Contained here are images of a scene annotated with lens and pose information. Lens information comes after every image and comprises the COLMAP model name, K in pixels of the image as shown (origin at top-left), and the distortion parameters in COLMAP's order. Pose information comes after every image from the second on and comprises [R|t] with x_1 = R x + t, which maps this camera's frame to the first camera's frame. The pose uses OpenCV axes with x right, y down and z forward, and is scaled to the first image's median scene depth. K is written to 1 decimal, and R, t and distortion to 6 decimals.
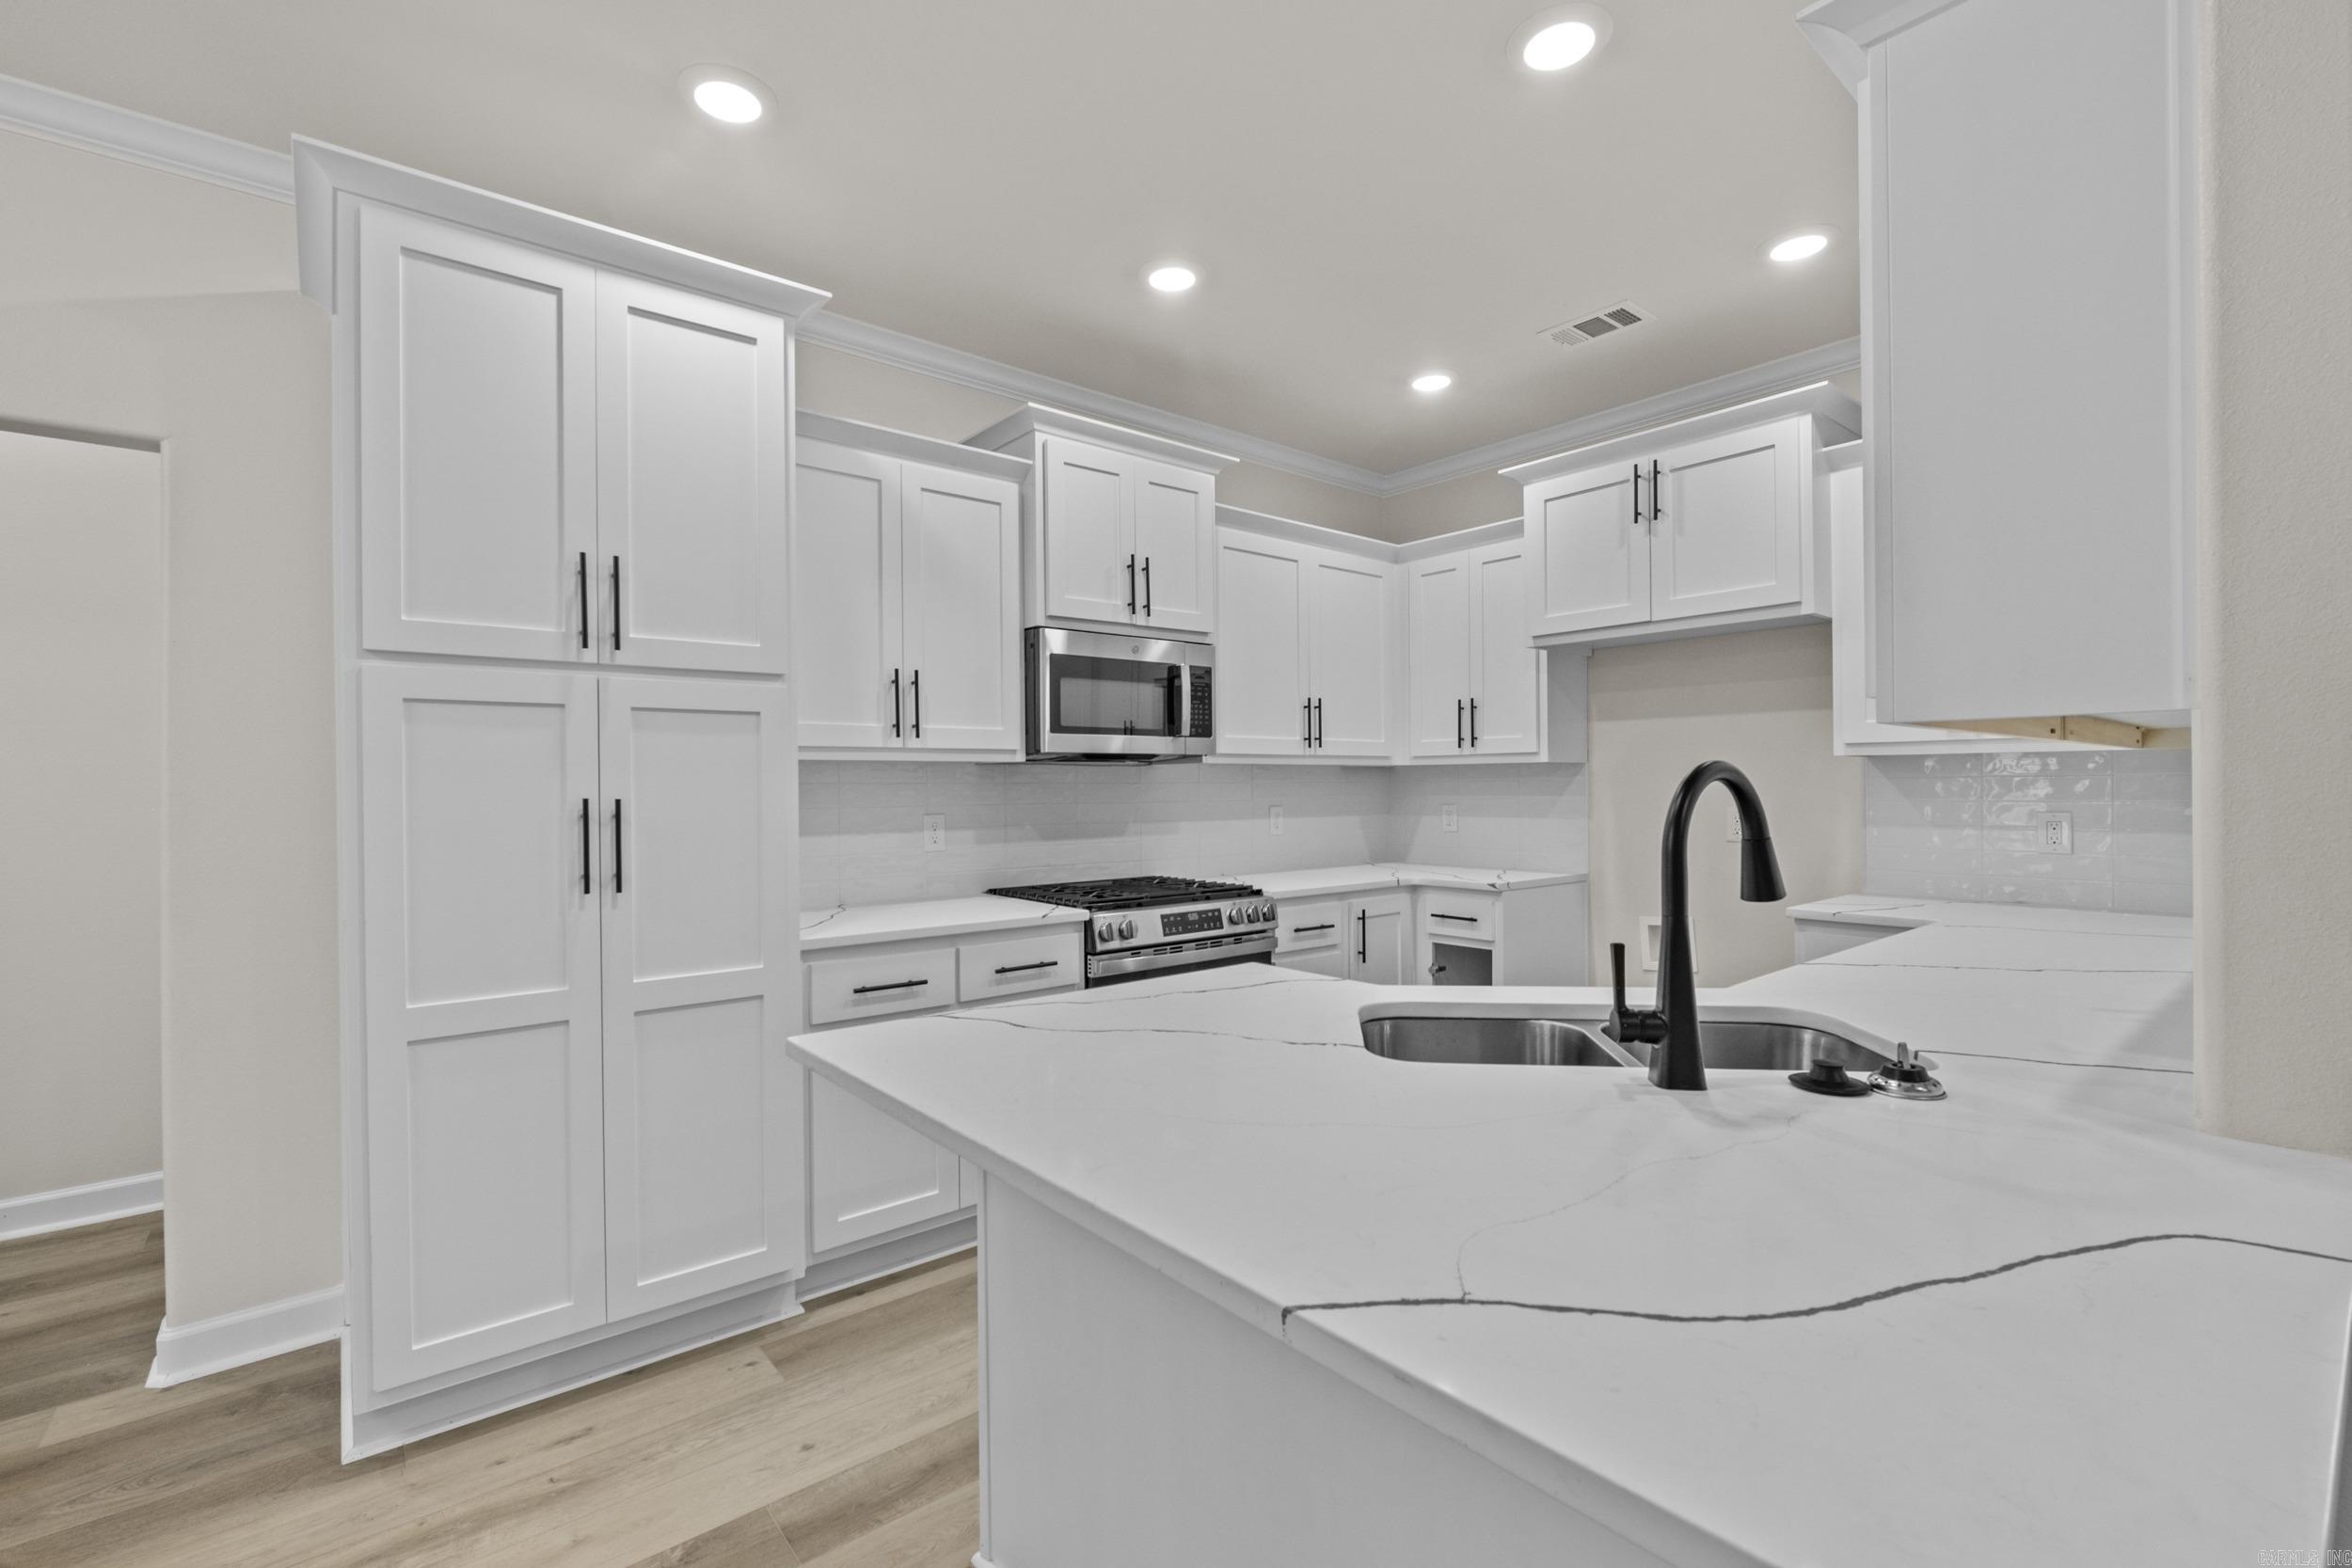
lens RADIAL K [[1038.1, 0, 1166.3], [0, 1038.1, 769.9], [0, 0, 1]] dist [-0.003558, -0.000587]
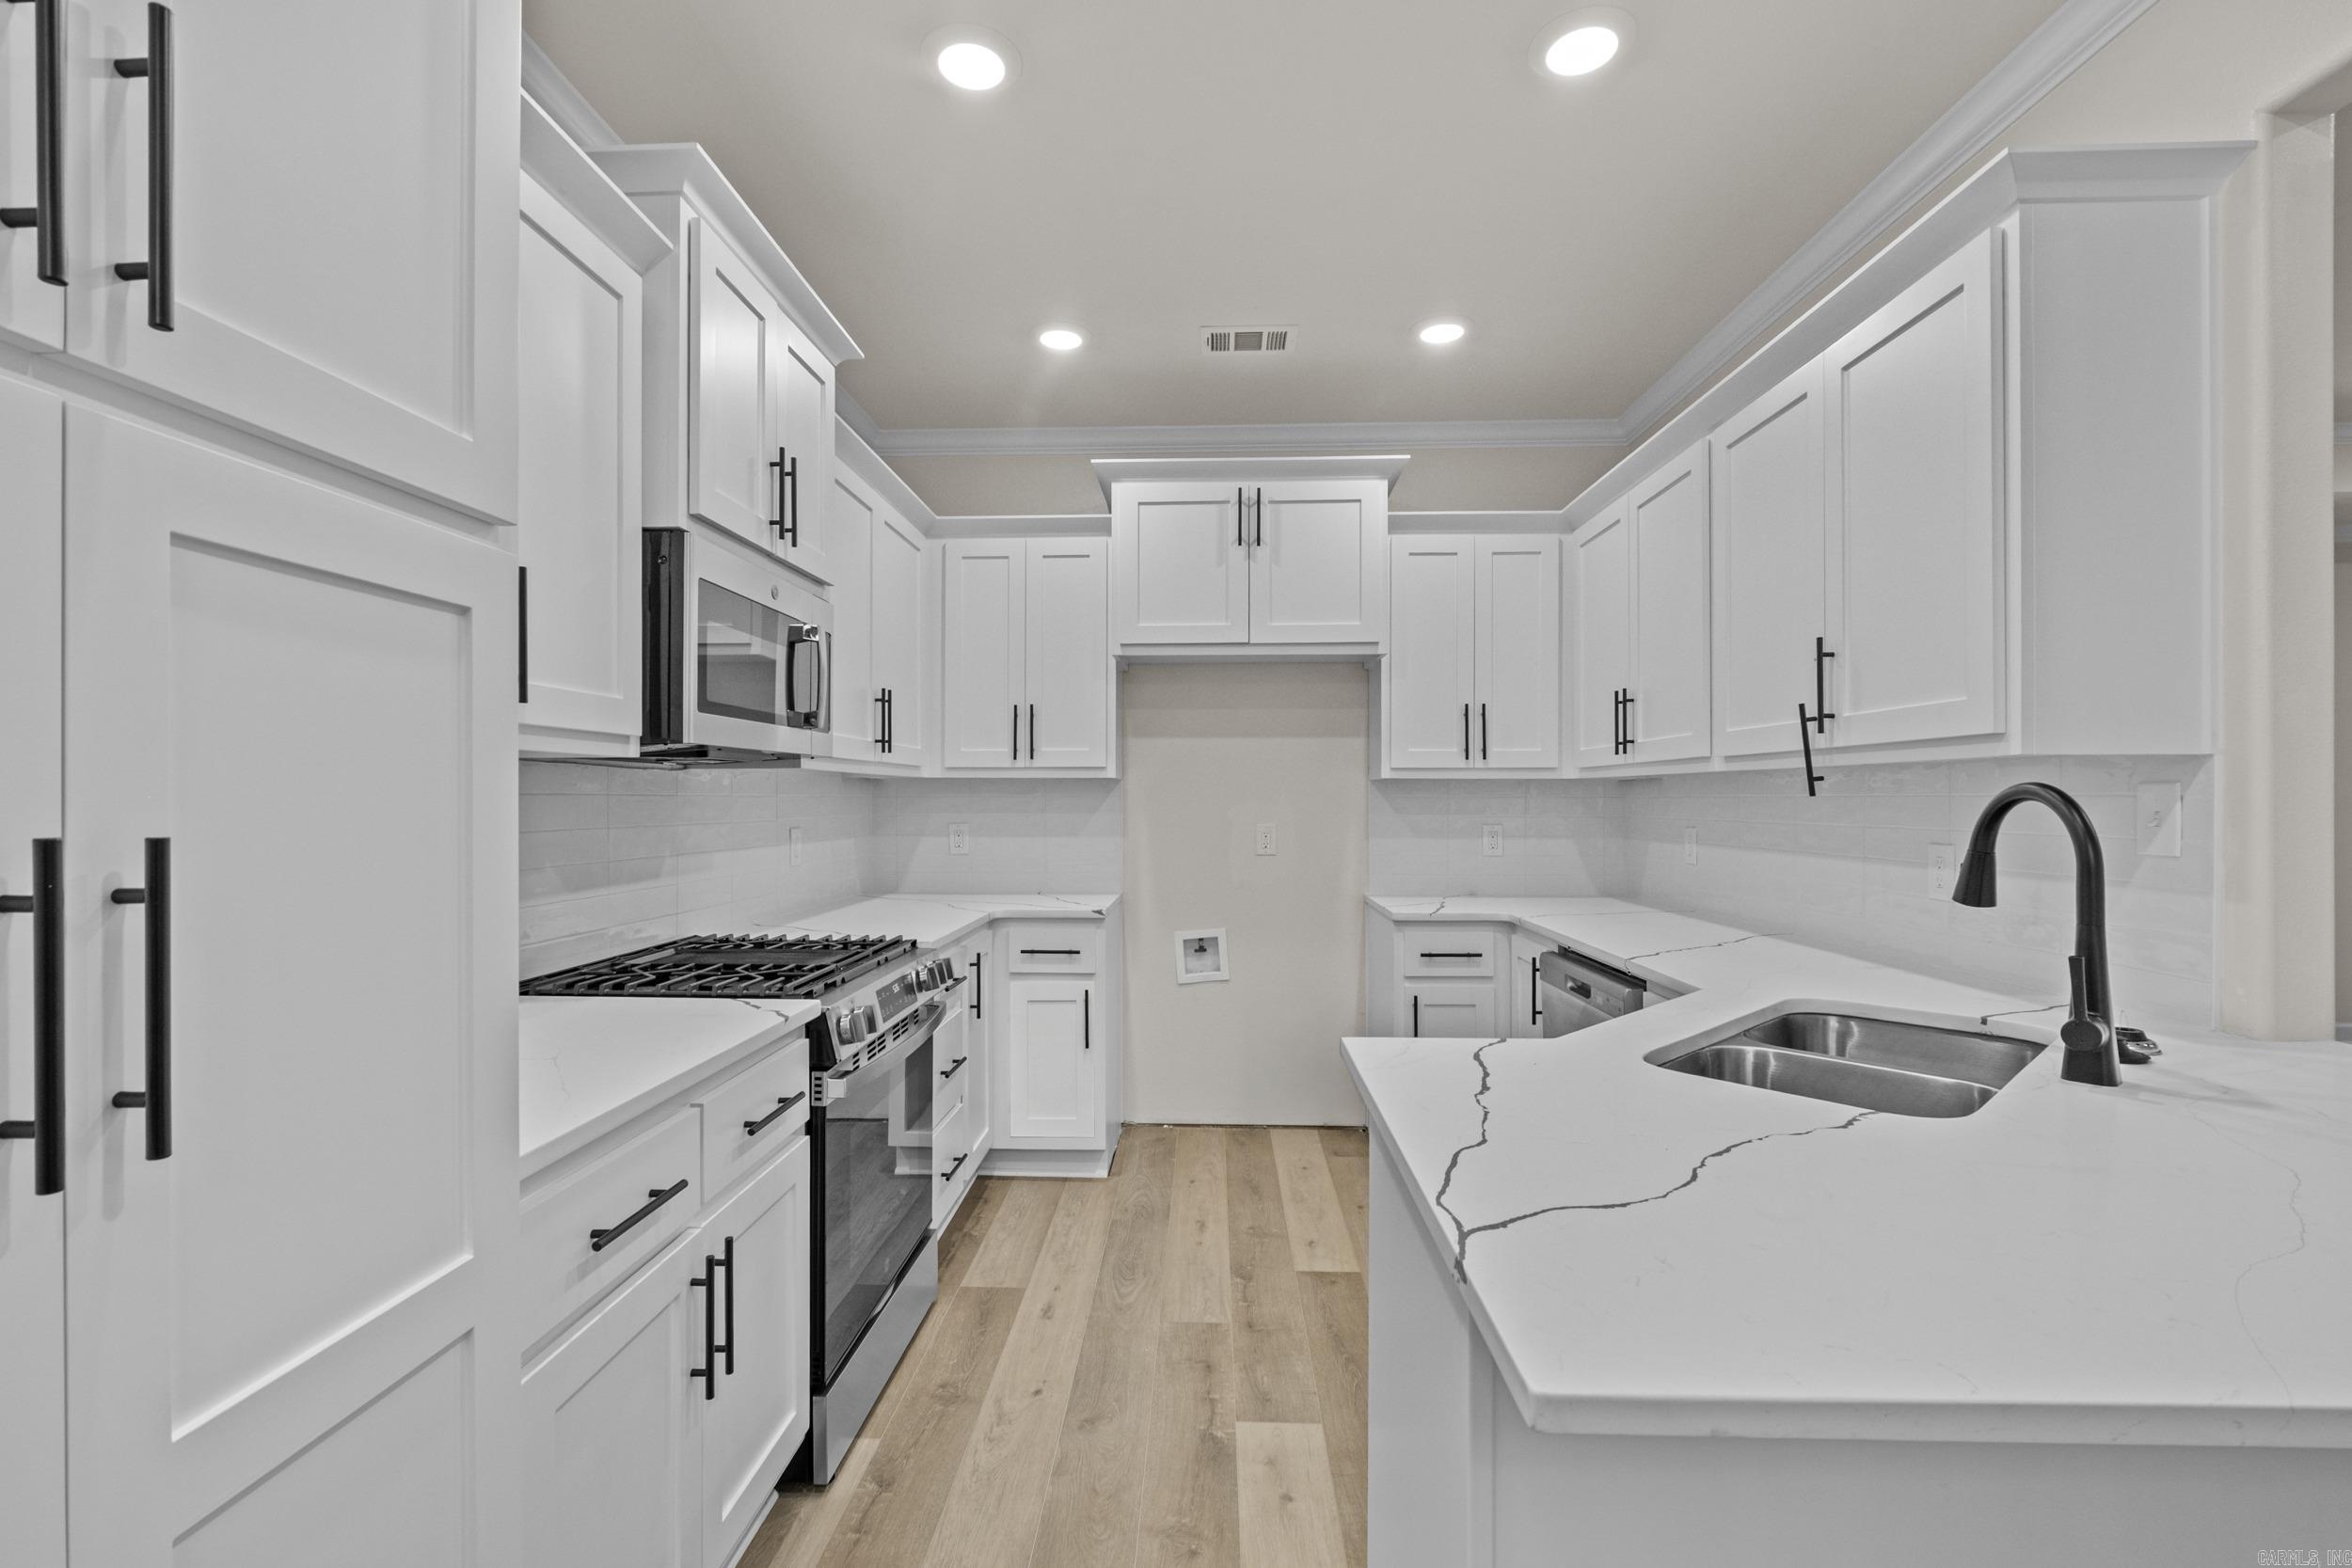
lens RADIAL K [[1039.1, 0, 1176.0], [0, 1039.1, 784.0], [0, 0, 1]] dist [0.003926, 0.000151]
pose [[0.661870, 0.017832, 0.749407, -0.349038], [-0.016232, 0.999824, -0.009455, 0.007042], [-0.749443, -0.005906, 0.662042, 0.367855]]
